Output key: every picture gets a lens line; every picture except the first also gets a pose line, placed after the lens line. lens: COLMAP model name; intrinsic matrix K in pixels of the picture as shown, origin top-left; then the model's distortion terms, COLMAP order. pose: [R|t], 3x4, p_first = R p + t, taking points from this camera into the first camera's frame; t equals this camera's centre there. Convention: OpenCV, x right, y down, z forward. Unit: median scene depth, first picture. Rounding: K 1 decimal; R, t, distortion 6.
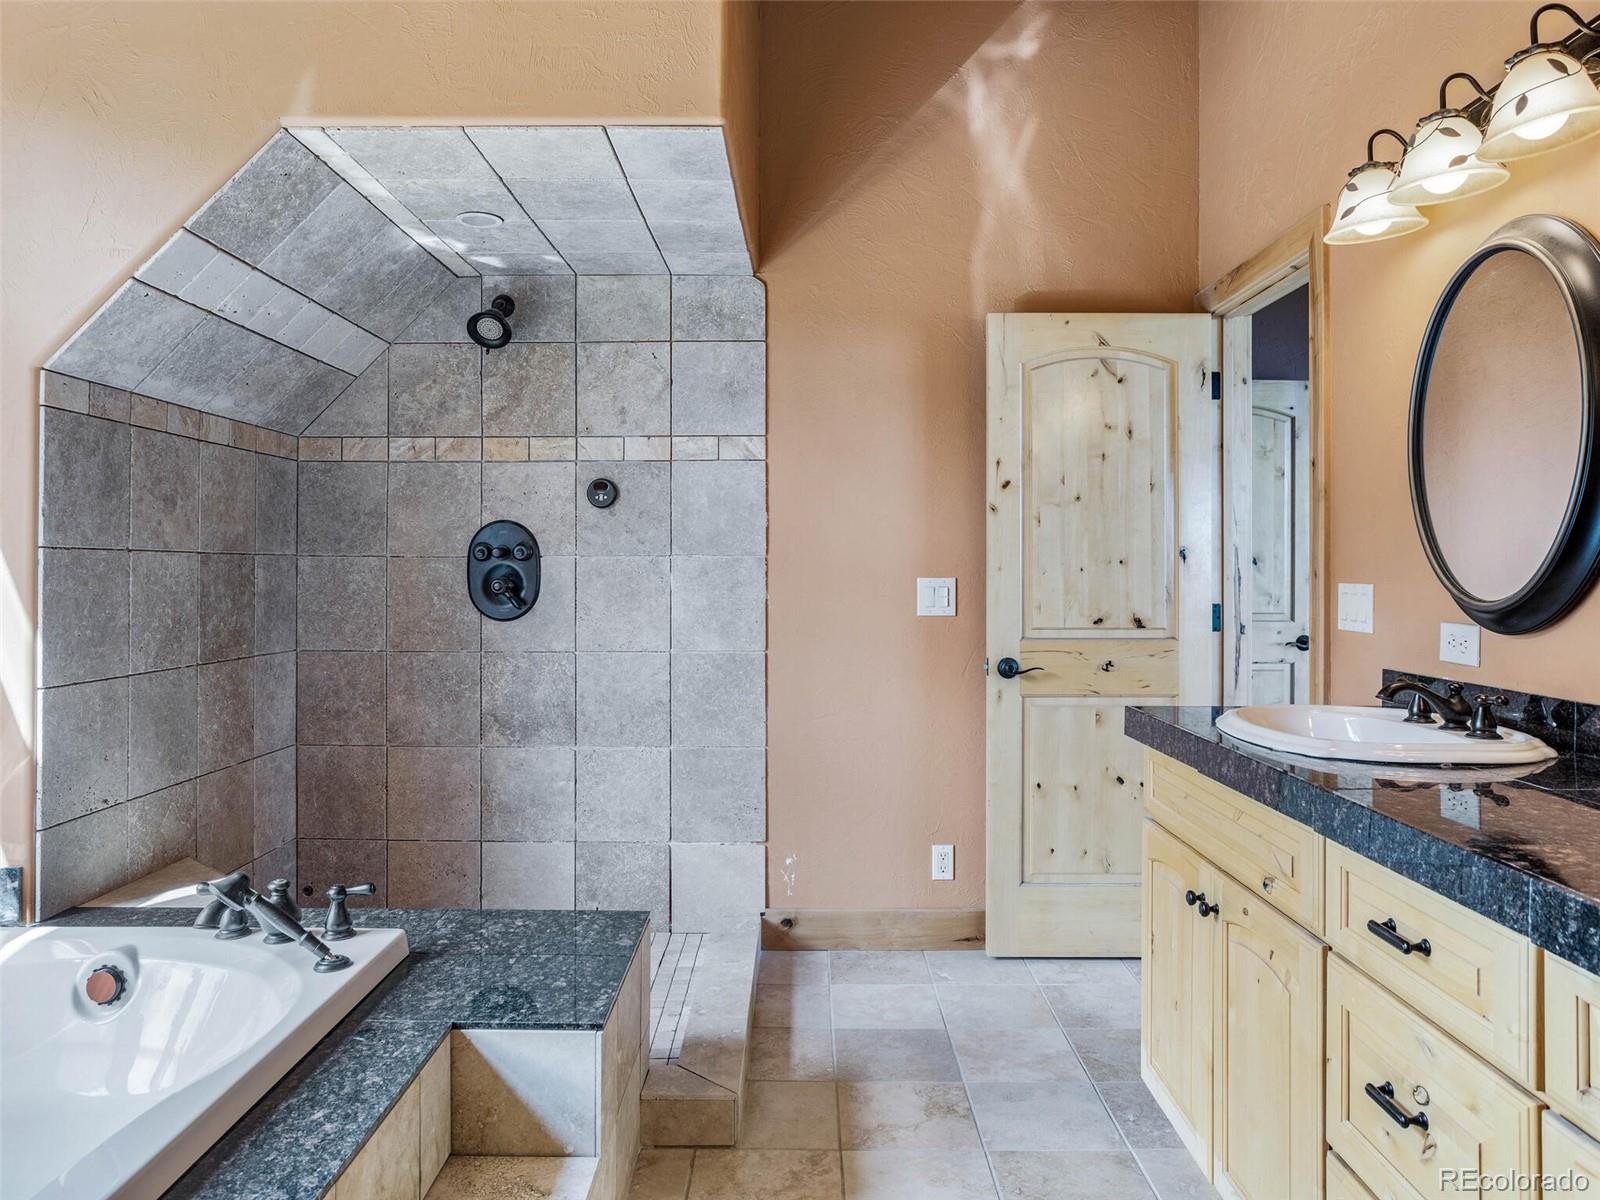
lens RADIAL K [[1091.7, 0, 798.6], [0, 1091.7, 556.3], [0, 0, 1]] dist [0.001793, 0.001162]
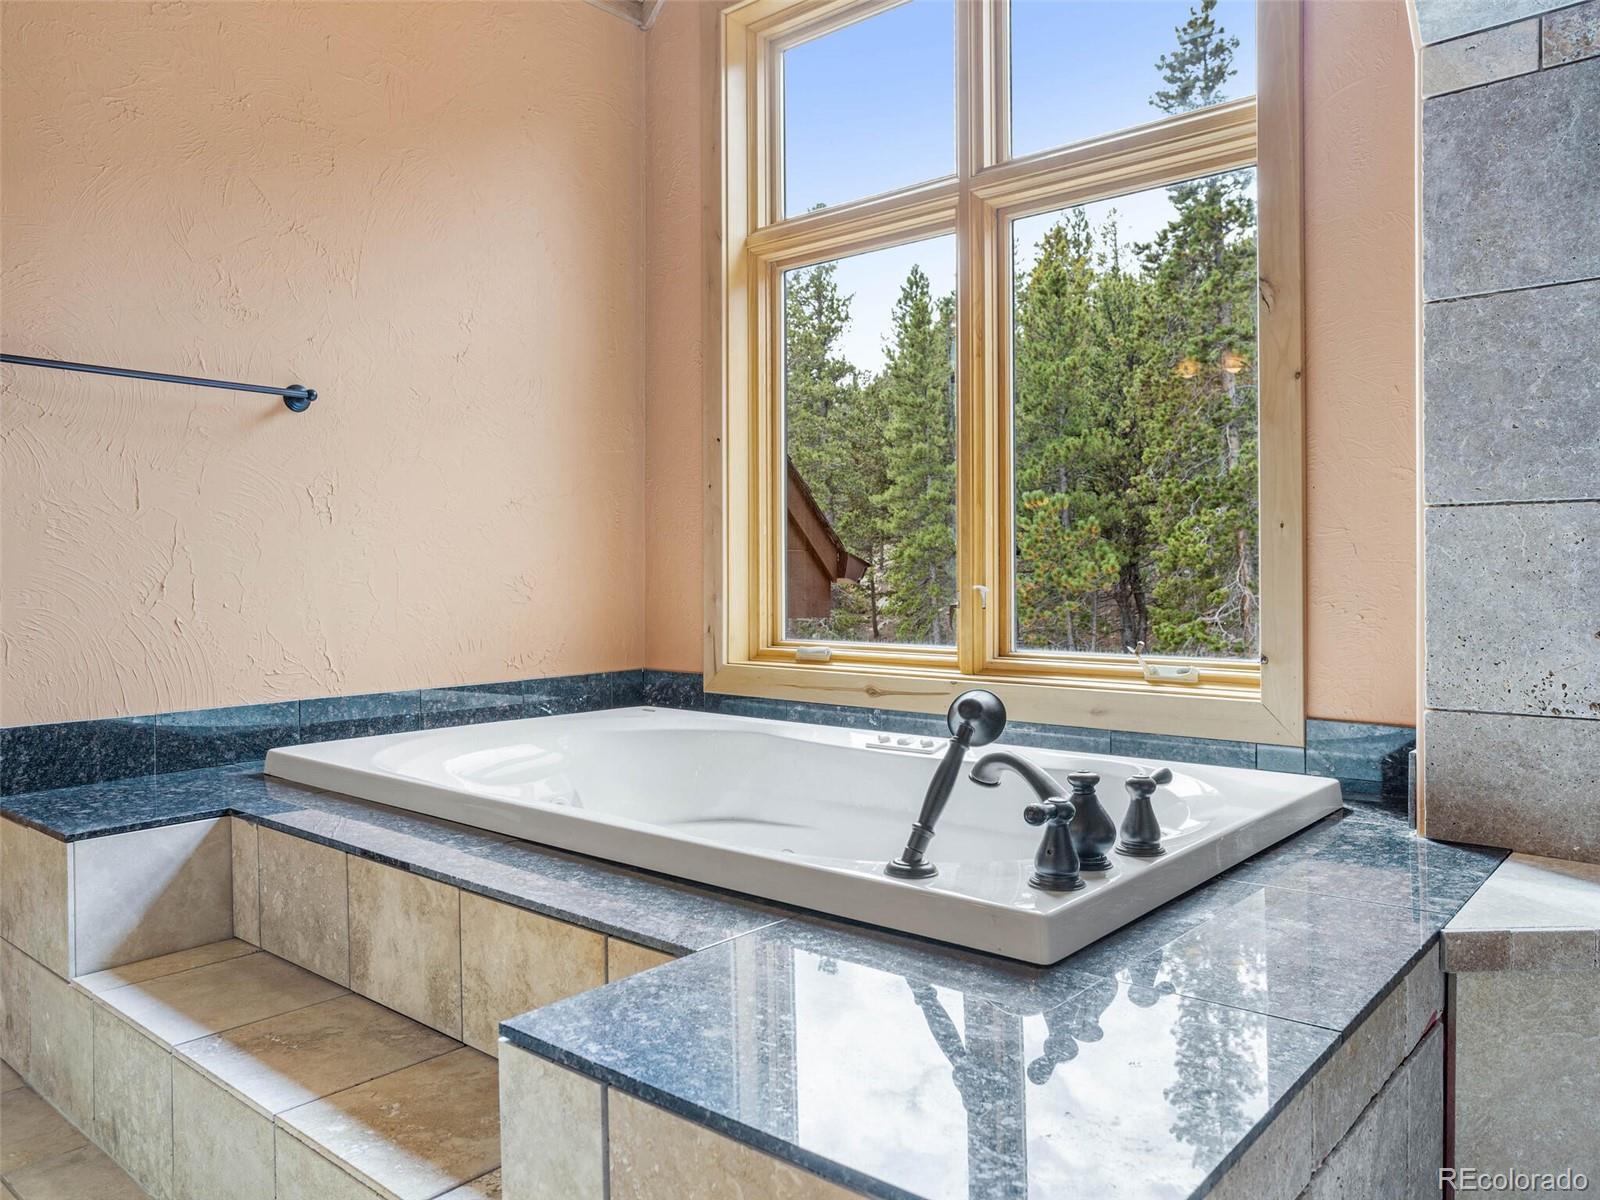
lens RADIAL K [[1150.6, 0, 800.7], [0, 1150.6, 583.6], [0, 0, 1]] dist [-0.038251, 0.044162]
pose [[-0.648282, 0.002014, -0.761397, 0.111453], [0.010398, 0.999927, -0.006208, 0.157252], [0.761329, -0.011941, -0.648256, 1.073631]]
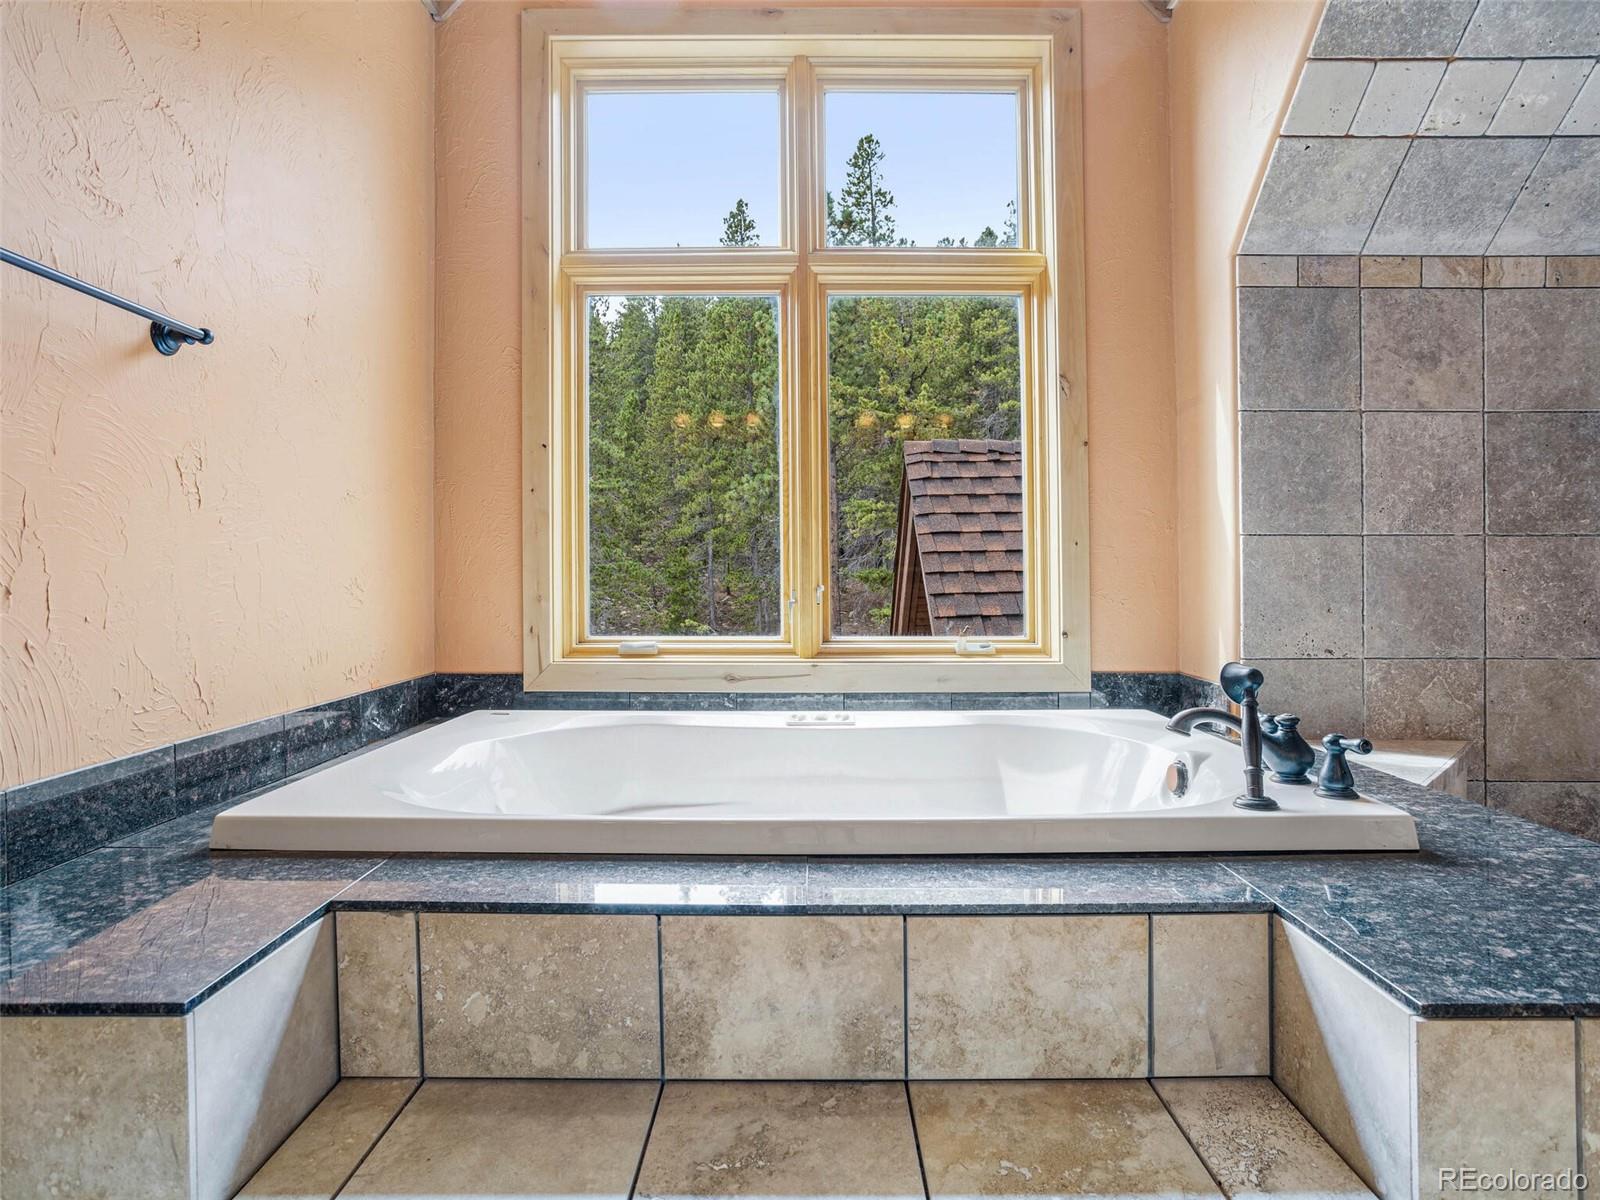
lens RADIAL K [[871.2, 0, 804.5], [0, 871.2, 582.4], [0, 0, 1]] dist [-0.056267, 0.034268]
pose [[-0.001631, 0.000736, -0.999998, 0.187585], [0.016002, 0.999872, 0.000710, 0.149585], [0.999871, -0.016000, -0.001643, 0.501021]]
